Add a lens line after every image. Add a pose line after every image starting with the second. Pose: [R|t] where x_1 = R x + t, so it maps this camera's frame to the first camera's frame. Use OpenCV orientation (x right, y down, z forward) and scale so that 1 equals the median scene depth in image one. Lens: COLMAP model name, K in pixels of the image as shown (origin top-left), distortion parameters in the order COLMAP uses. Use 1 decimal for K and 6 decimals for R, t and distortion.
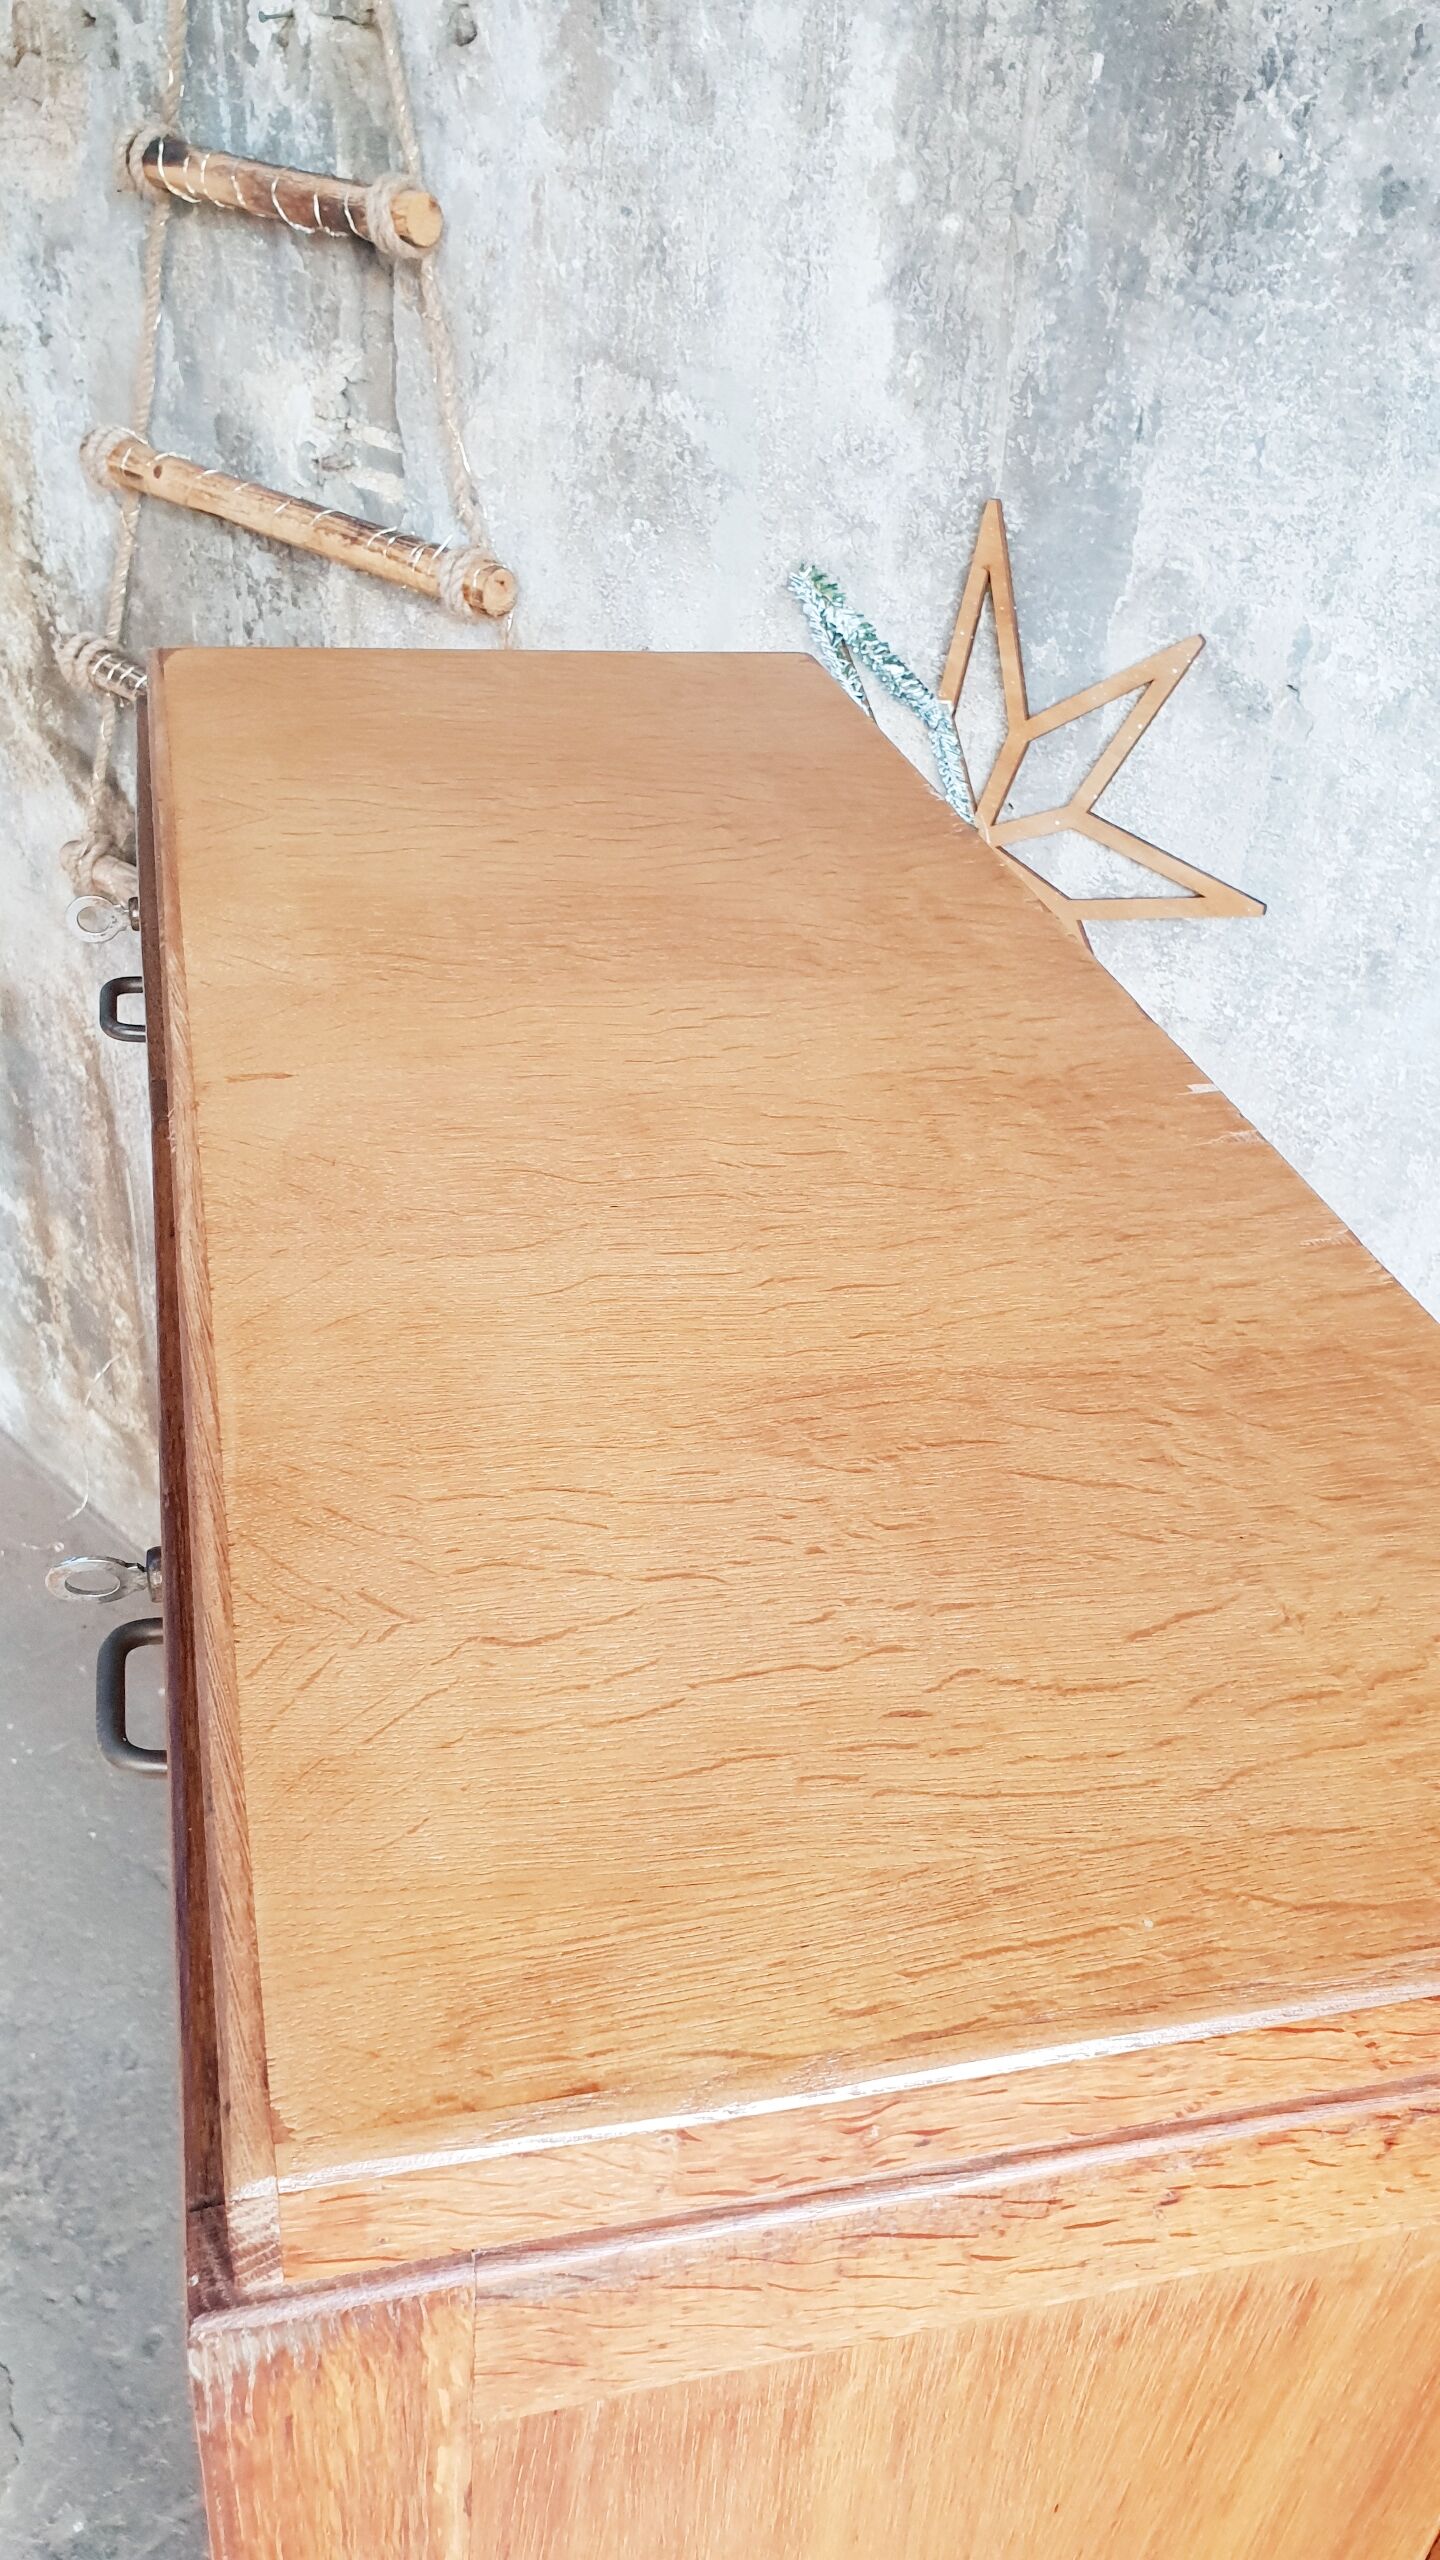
lens RADIAL K [[2052.4, 0, 718.7], [0, 2052.4, 1276.5], [0, 0, 1]] dist [-0.046779, 0.092699]
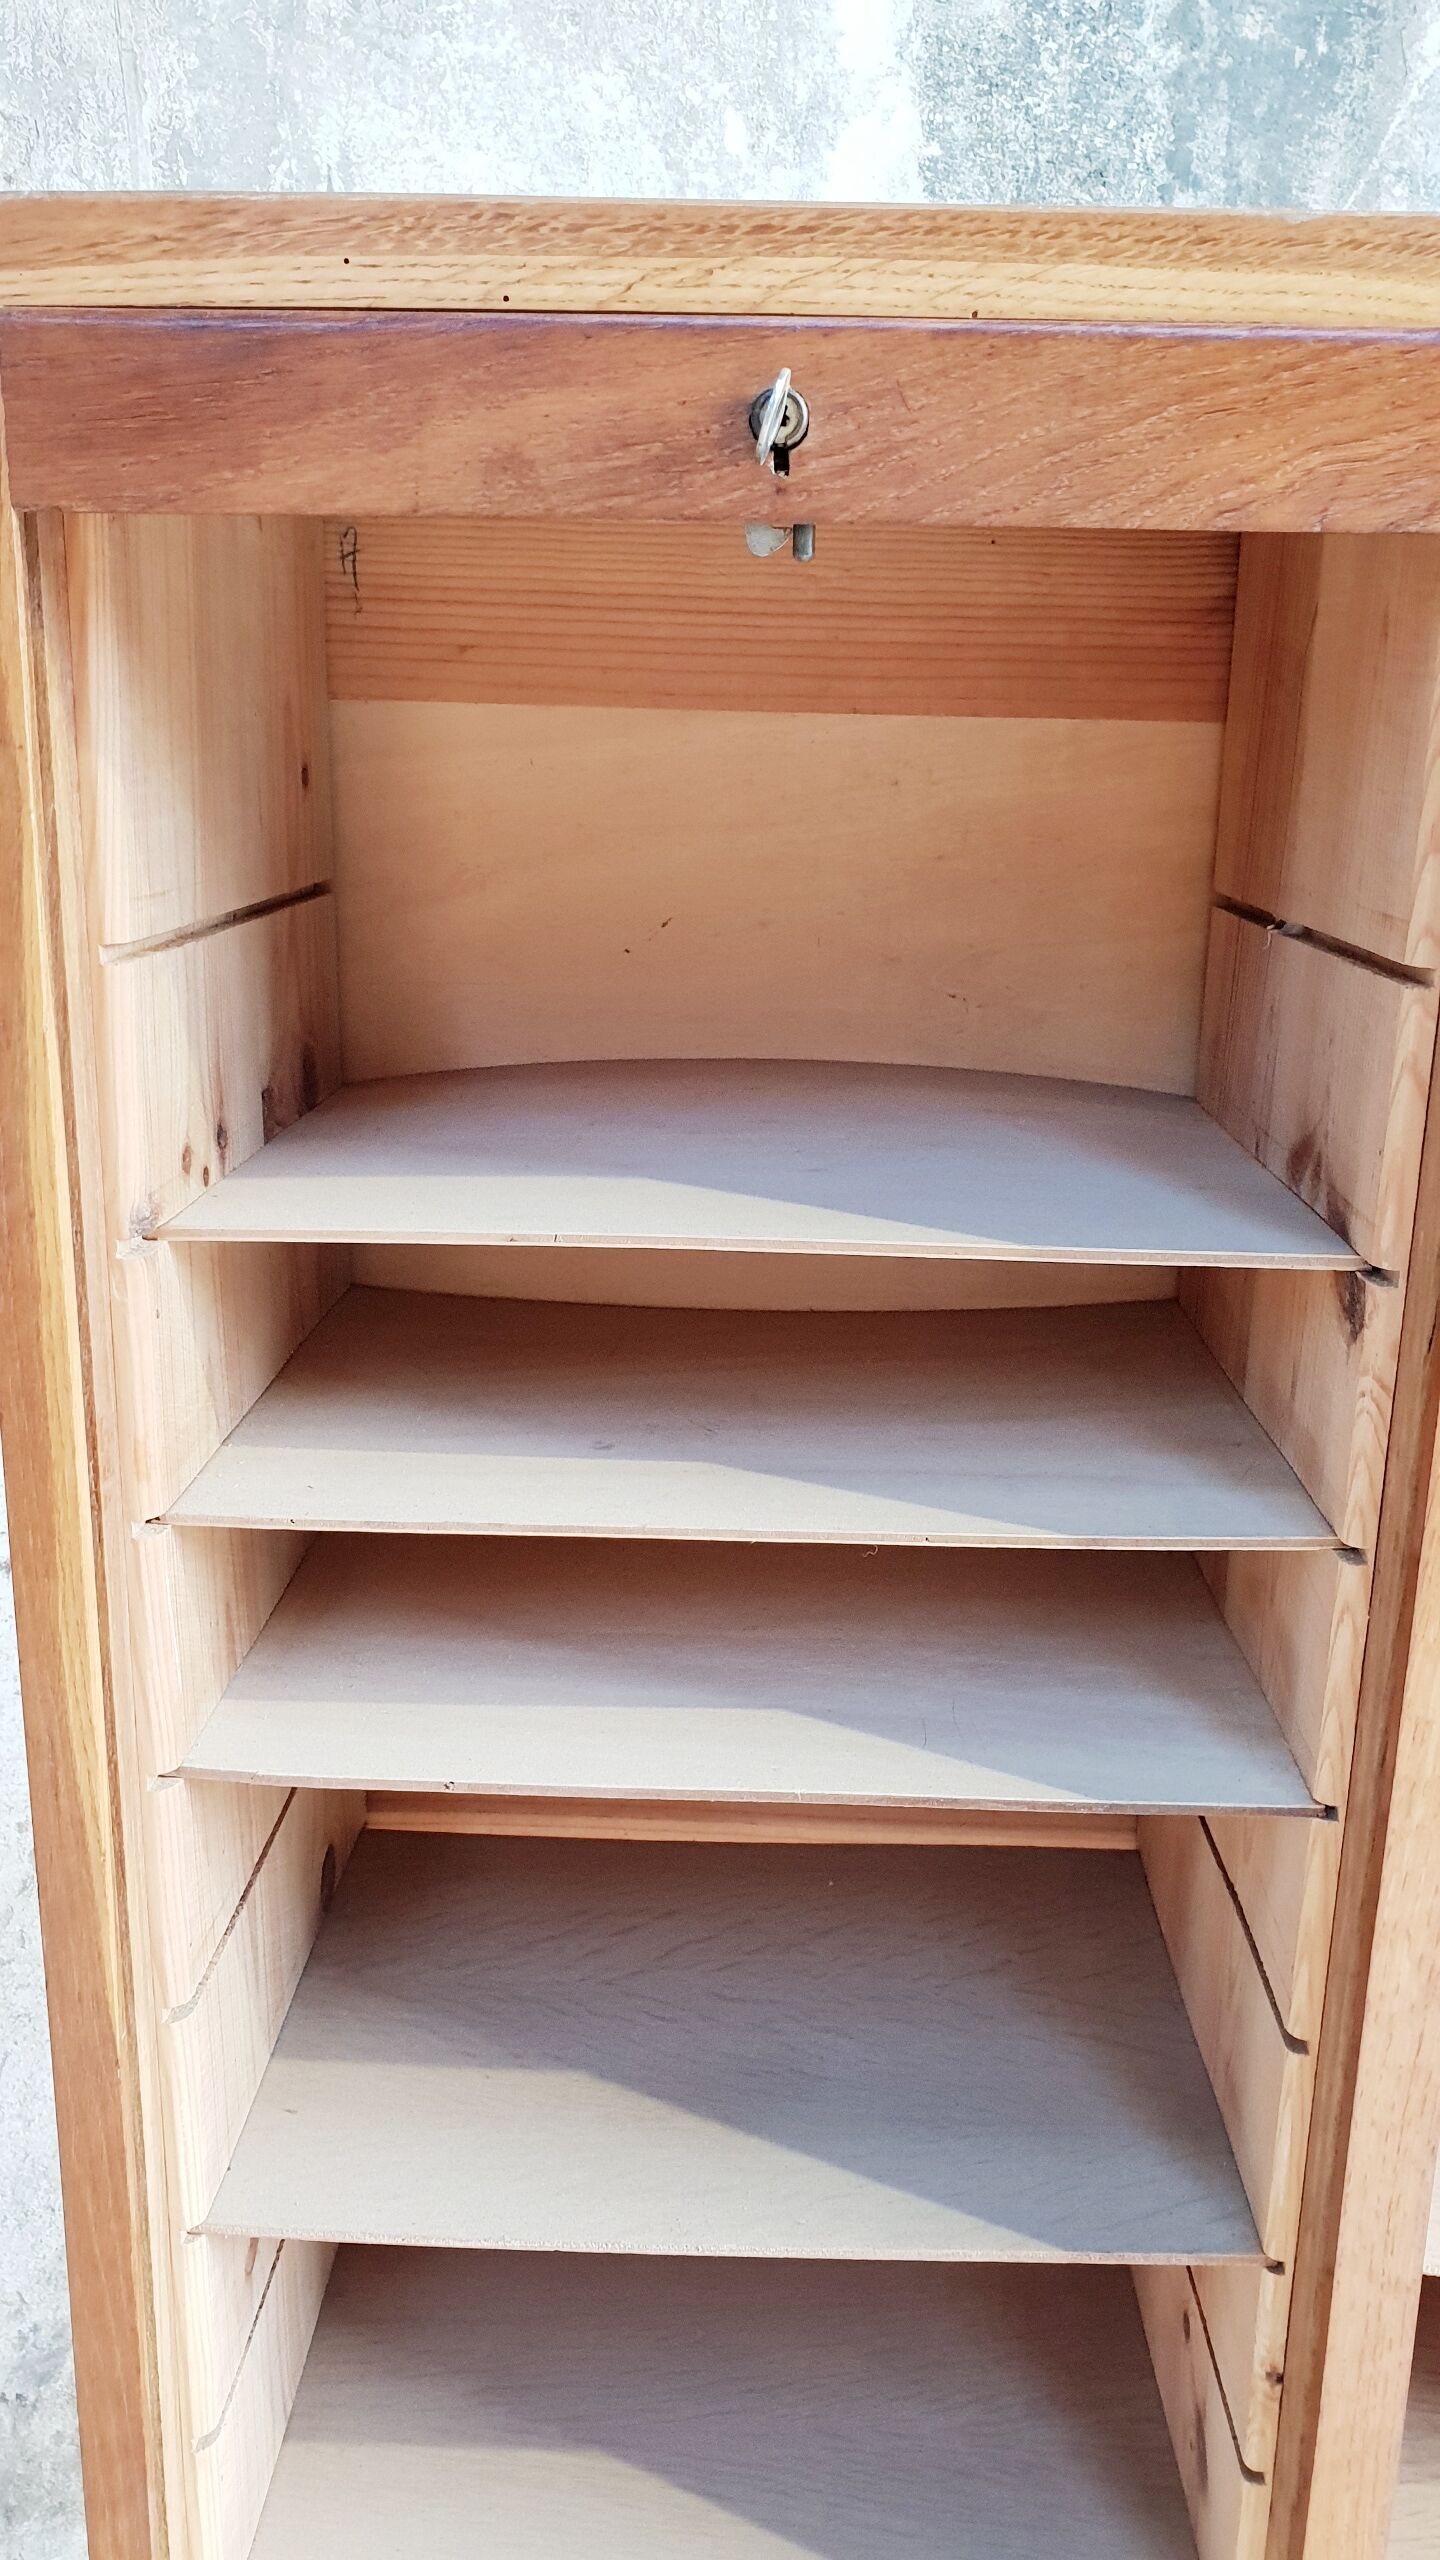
lens RADIAL K [[1999.7, 0, 727.4], [0, 1999.7, 1264.8], [0, 0, 1]] dist [0.011648, 0.010673]
pose [[0.303233, -0.322793, 0.896579, -0.627607], [0.527923, 0.840200, 0.123945, -0.025863], [-0.793314, 0.435740, 0.425186, 0.614216]]
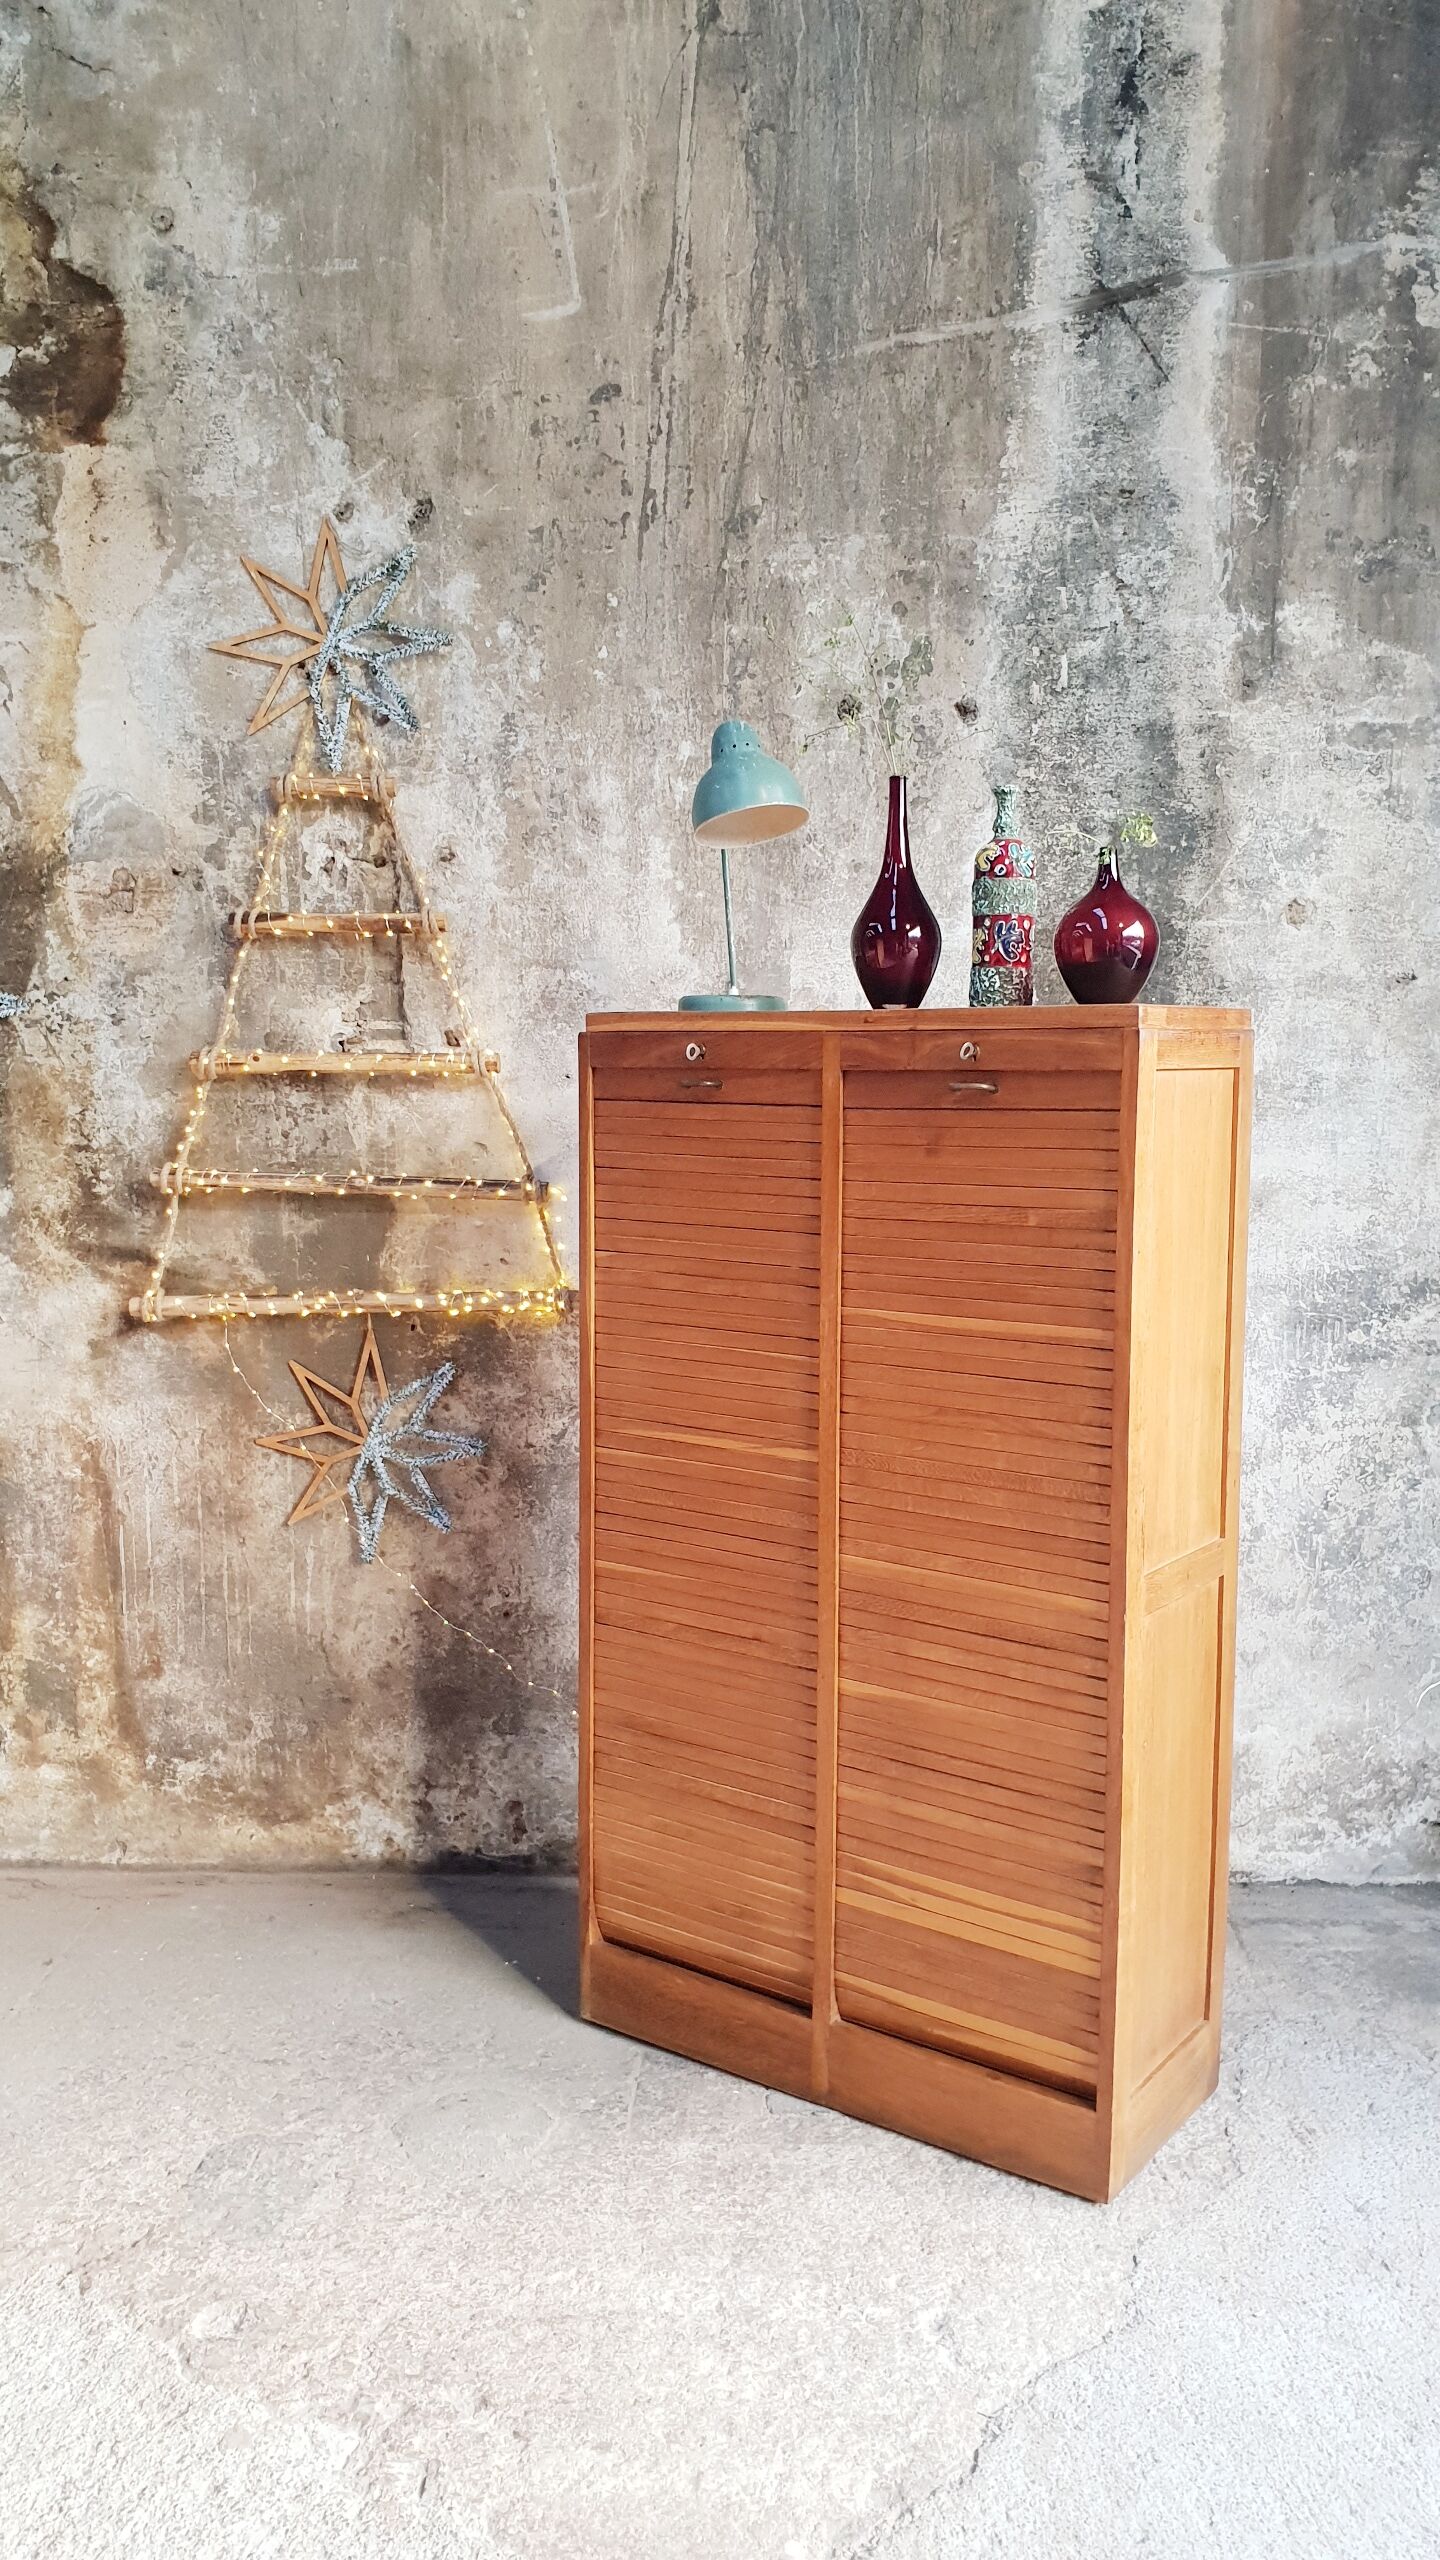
lens RADIAL K [[1977.6, 0, 759.4], [0, 1977.6, 1281.3], [0, 0, 1]] dist [0.135451, -0.413918]
pose [[0.749093, -0.149249, 0.645434, -1.622175], [0.407184, 0.872253, -0.270880, 0.726142], [-0.522553, 0.465725, 0.714170, -0.771796]]
